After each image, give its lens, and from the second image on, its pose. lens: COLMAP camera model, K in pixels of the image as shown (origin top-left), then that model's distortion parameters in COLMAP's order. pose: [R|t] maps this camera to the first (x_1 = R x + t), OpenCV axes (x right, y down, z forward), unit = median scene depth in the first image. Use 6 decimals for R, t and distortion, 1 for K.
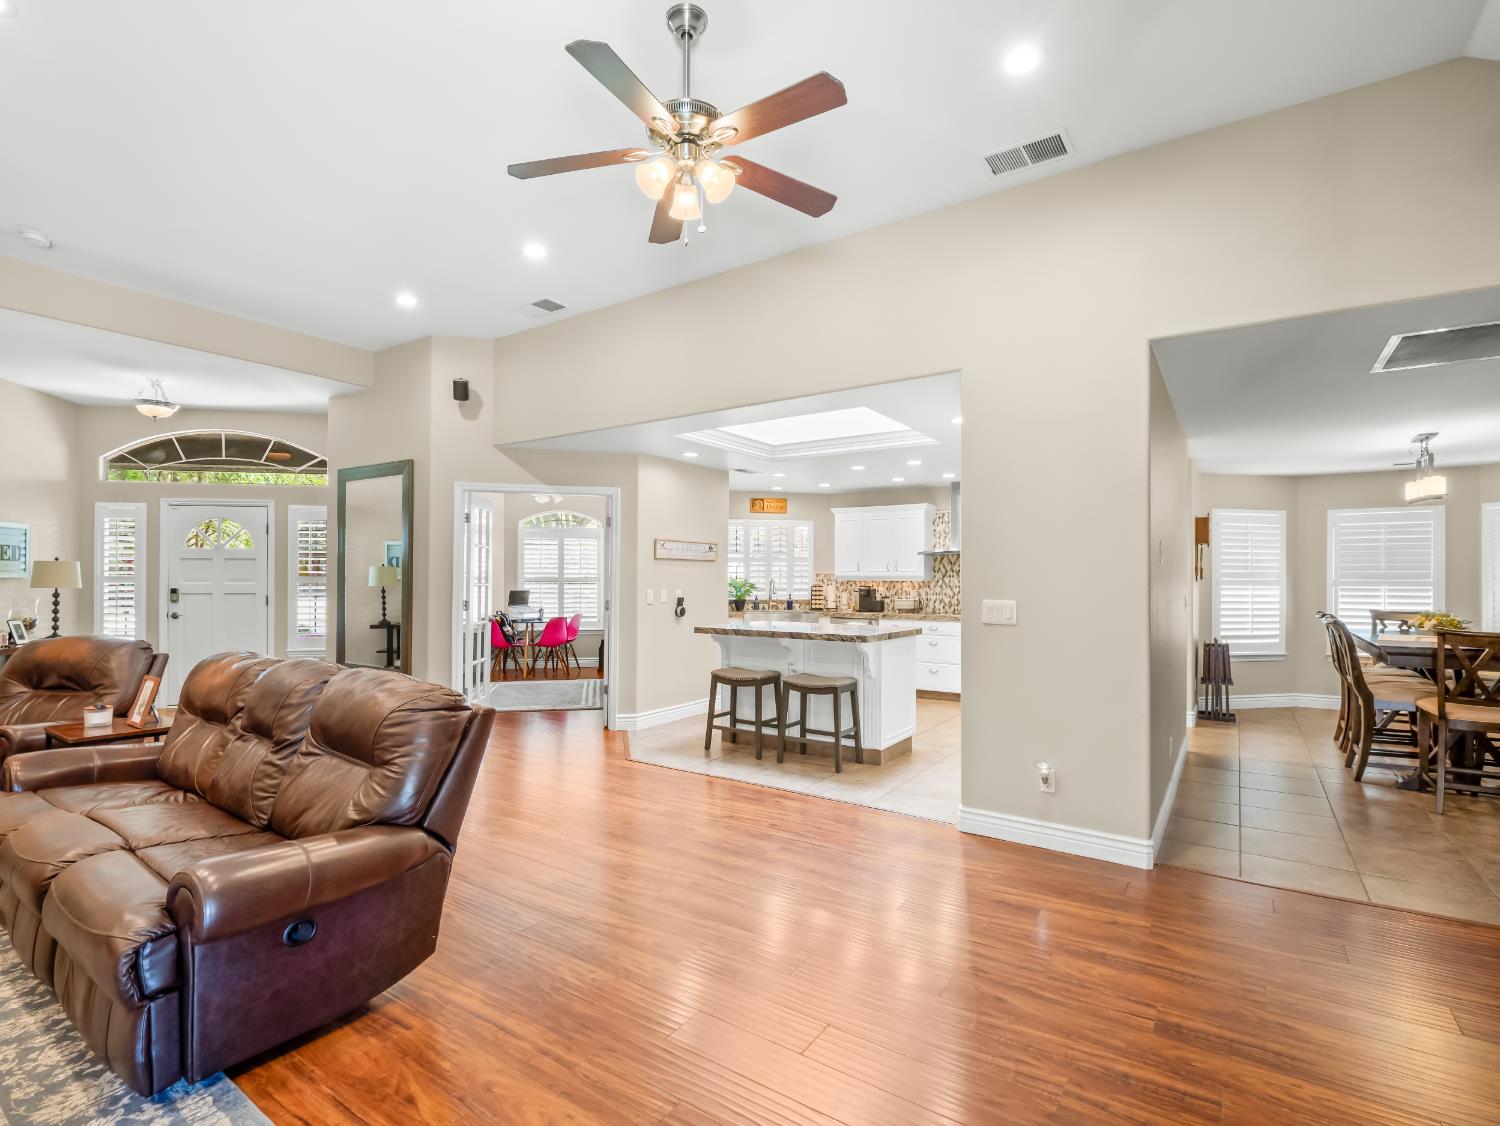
lens RADIAL K [[734.9, 0, 737.9], [0, 734.9, 564.8], [0, 0, 1]] dist [-0.006825, -0.000899]
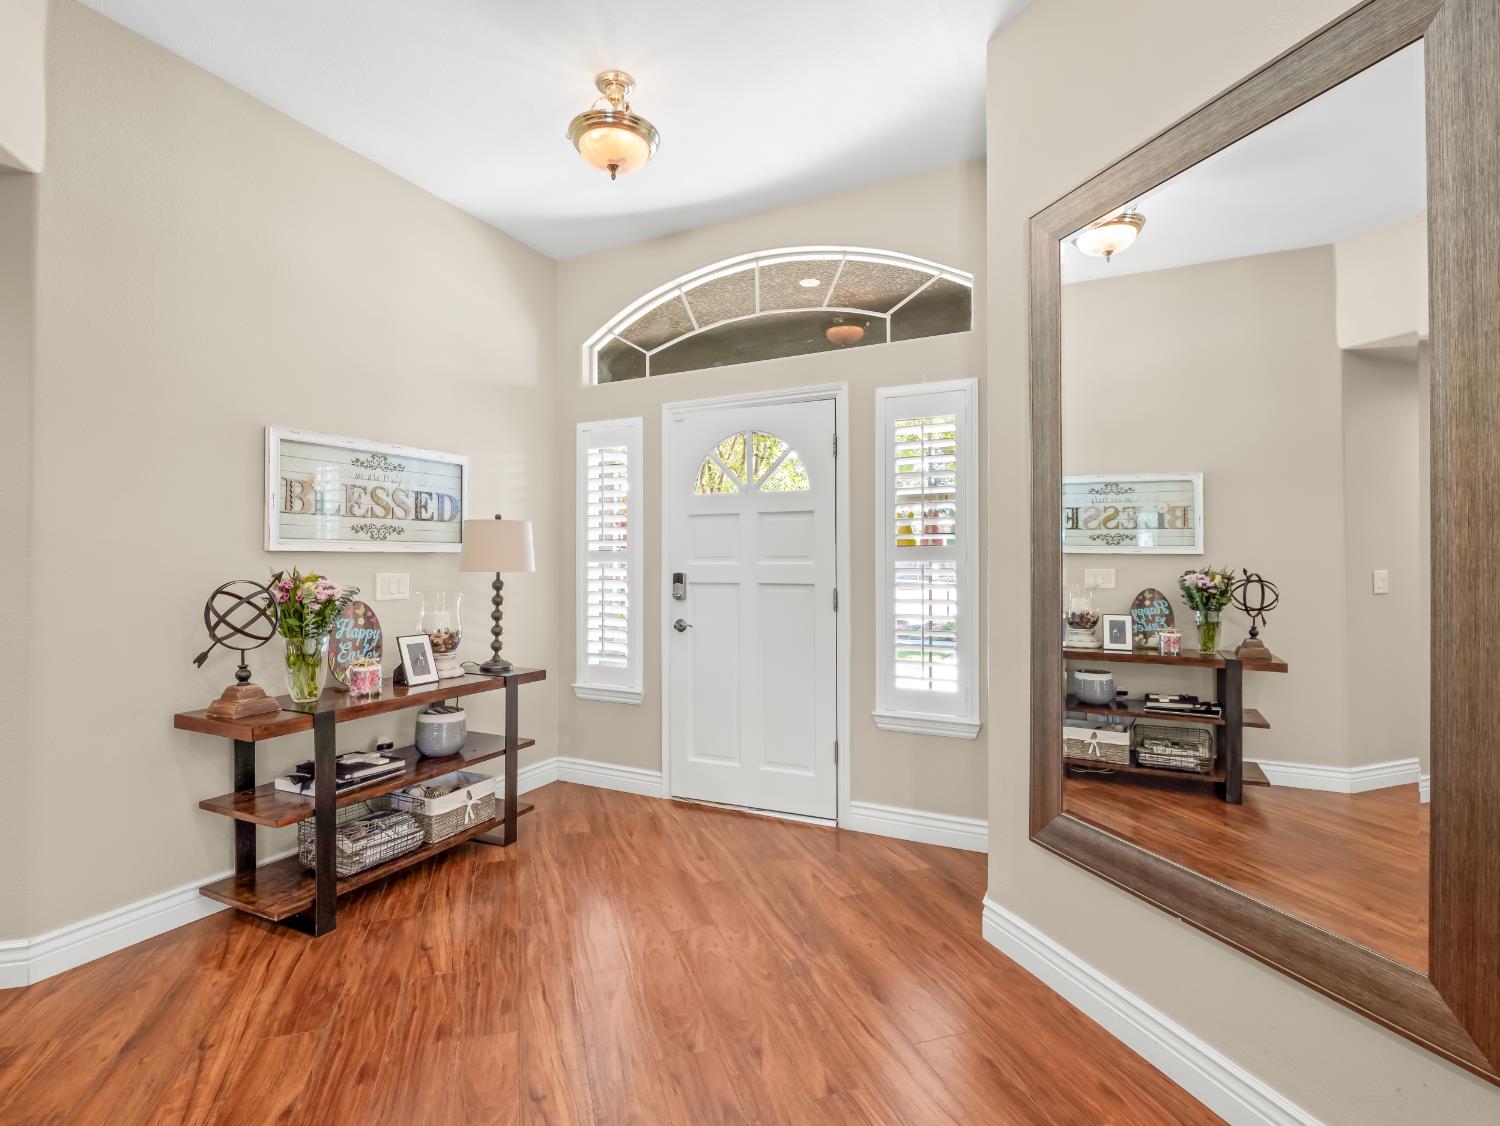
lens RADIAL K [[734.9, 0, 737.9], [0, 734.9, 564.8], [0, 0, 1]] dist [-0.006825, -0.000899]
pose [[0.786537, -0.000559, -0.617543, -0.422990], [0.015314, 0.999710, 0.018600, 0.017732], [0.617353, -0.024087, 0.786318, 0.623318]]
